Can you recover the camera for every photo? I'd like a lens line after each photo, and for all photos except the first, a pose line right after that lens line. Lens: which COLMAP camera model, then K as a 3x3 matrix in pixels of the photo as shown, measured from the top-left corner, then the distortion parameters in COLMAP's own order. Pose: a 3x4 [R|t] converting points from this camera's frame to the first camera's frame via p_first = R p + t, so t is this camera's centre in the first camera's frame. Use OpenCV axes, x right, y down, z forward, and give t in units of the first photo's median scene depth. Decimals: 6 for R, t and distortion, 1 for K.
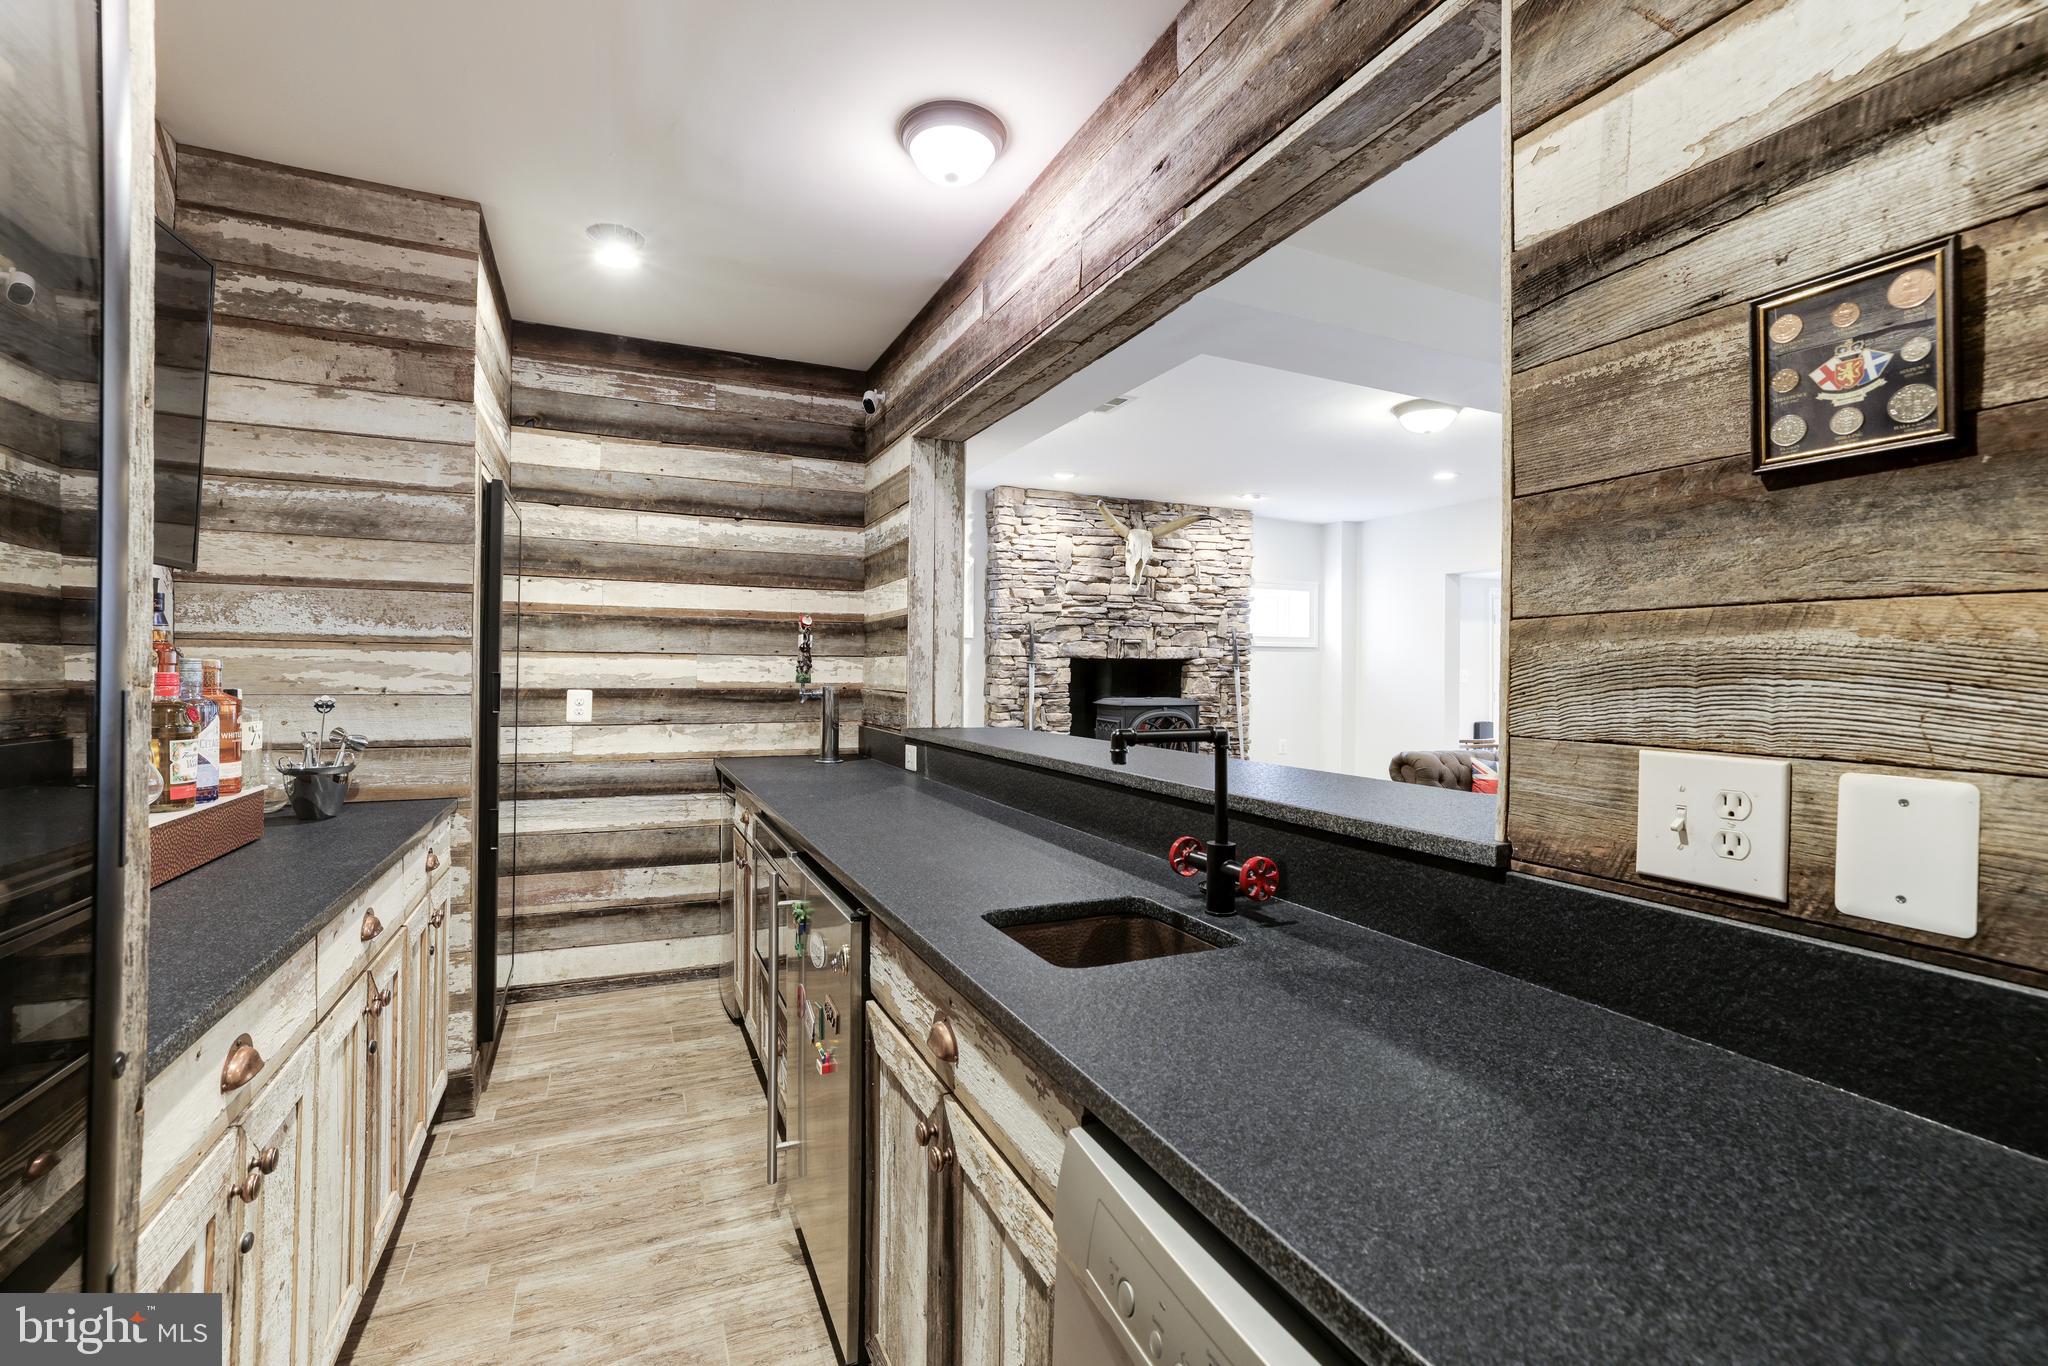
lens RADIAL K [[888.9, 0, 1018.8], [0, 888.9, 673.4], [0, 0, 1]] dist [-0.052221, 0.022424]
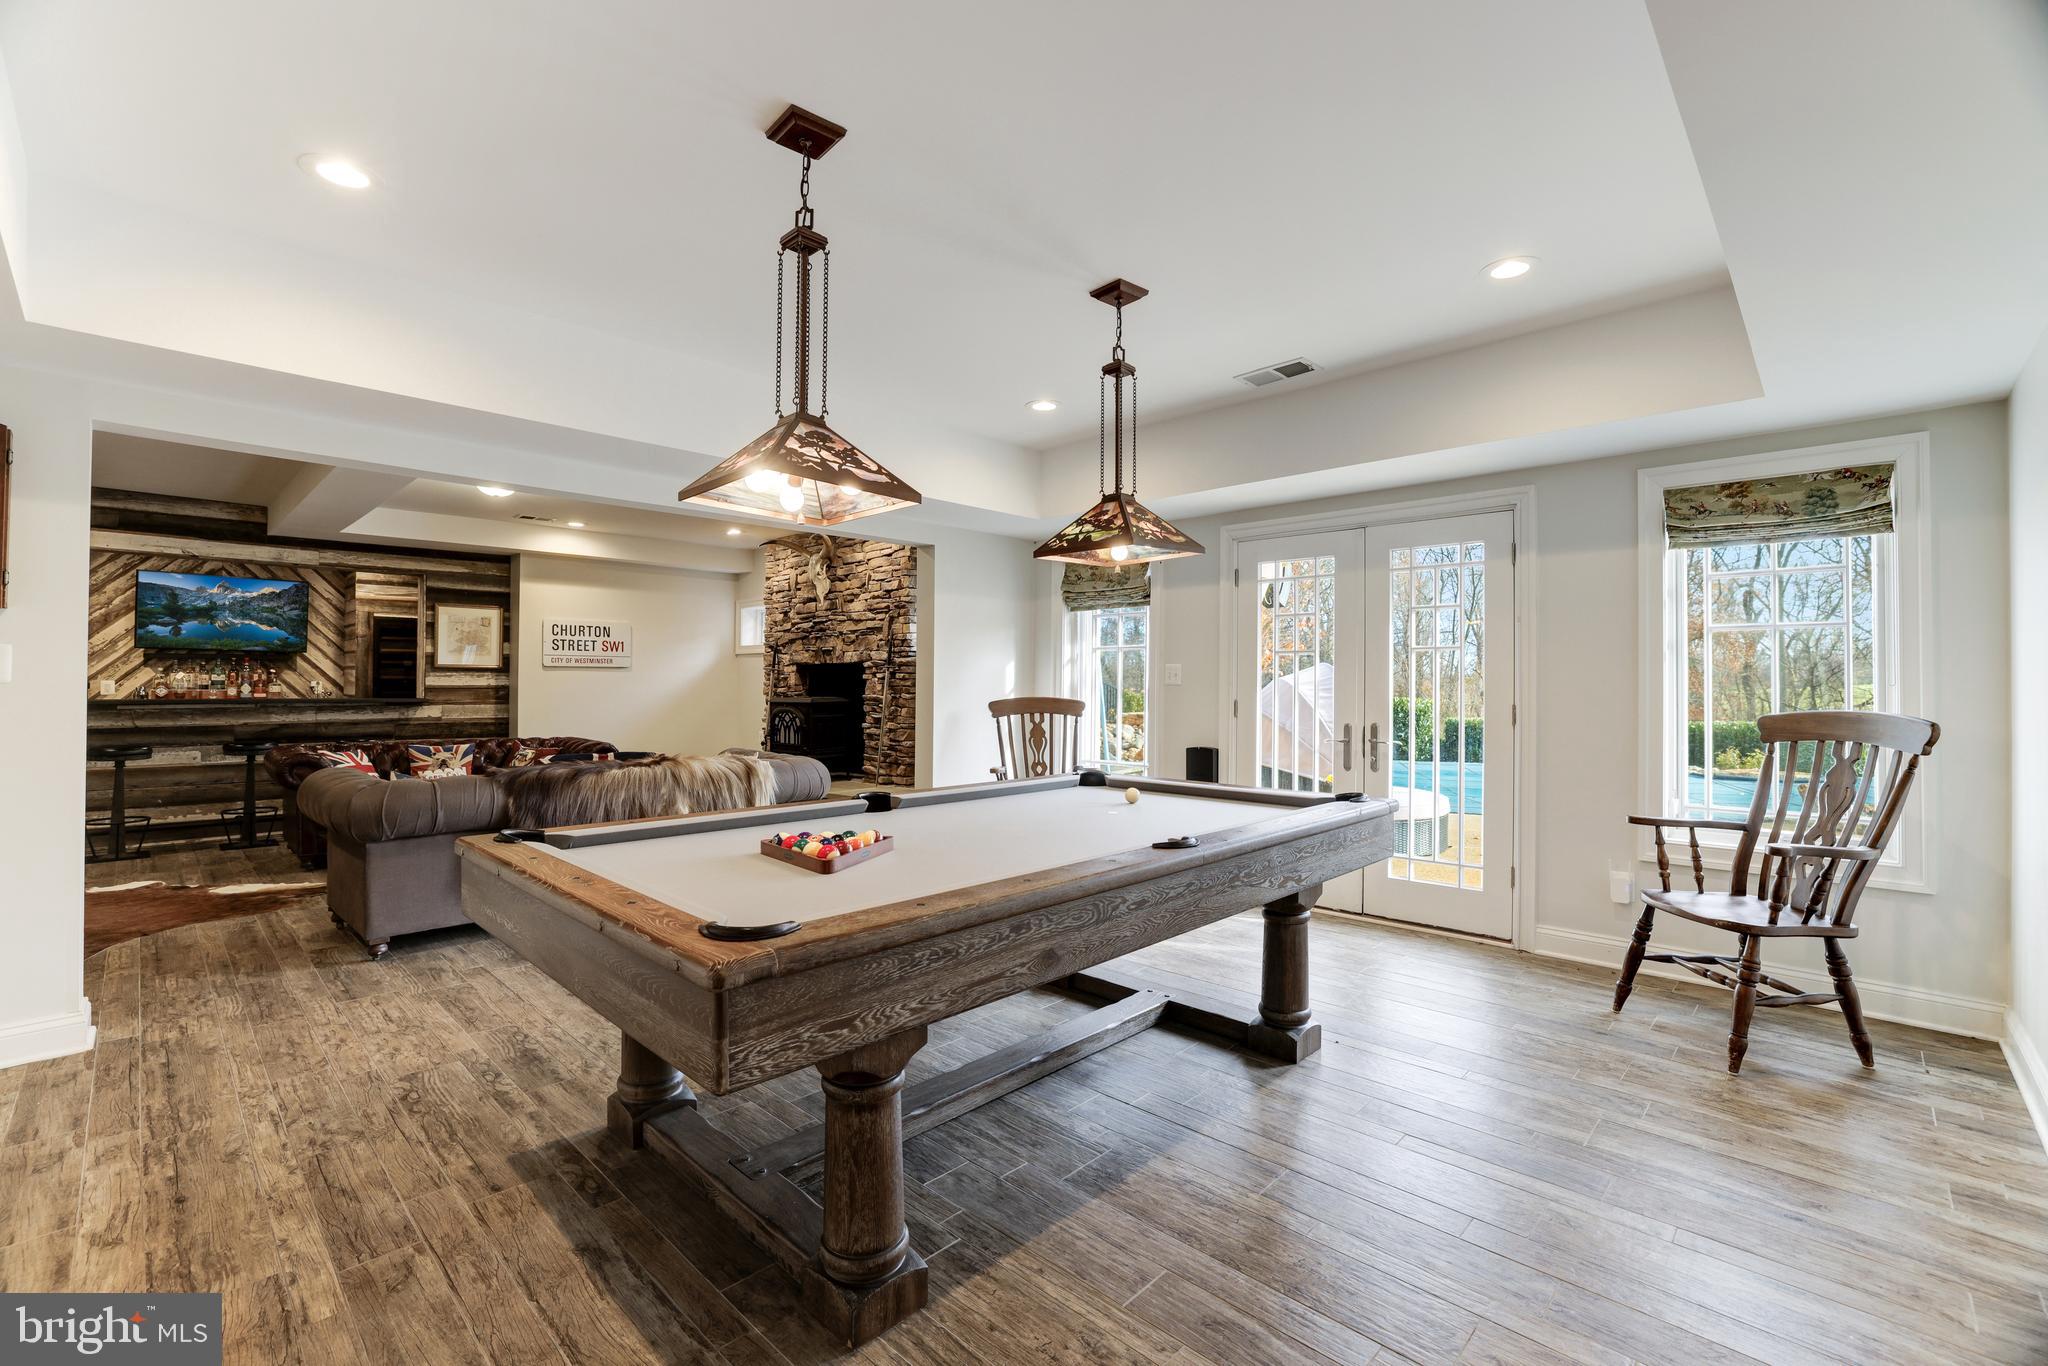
lens RADIAL K [[888.9, 0, 1018.8], [0, 888.9, 673.4], [0, 0, 1]] dist [-0.052221, 0.022424]
pose [[0.371419, -0.019405, -0.928262, 1.301153], [-0.002861, 0.999753, -0.022044, 0.021152], [0.928461, 0.010843, 0.371272, 0.798491]]
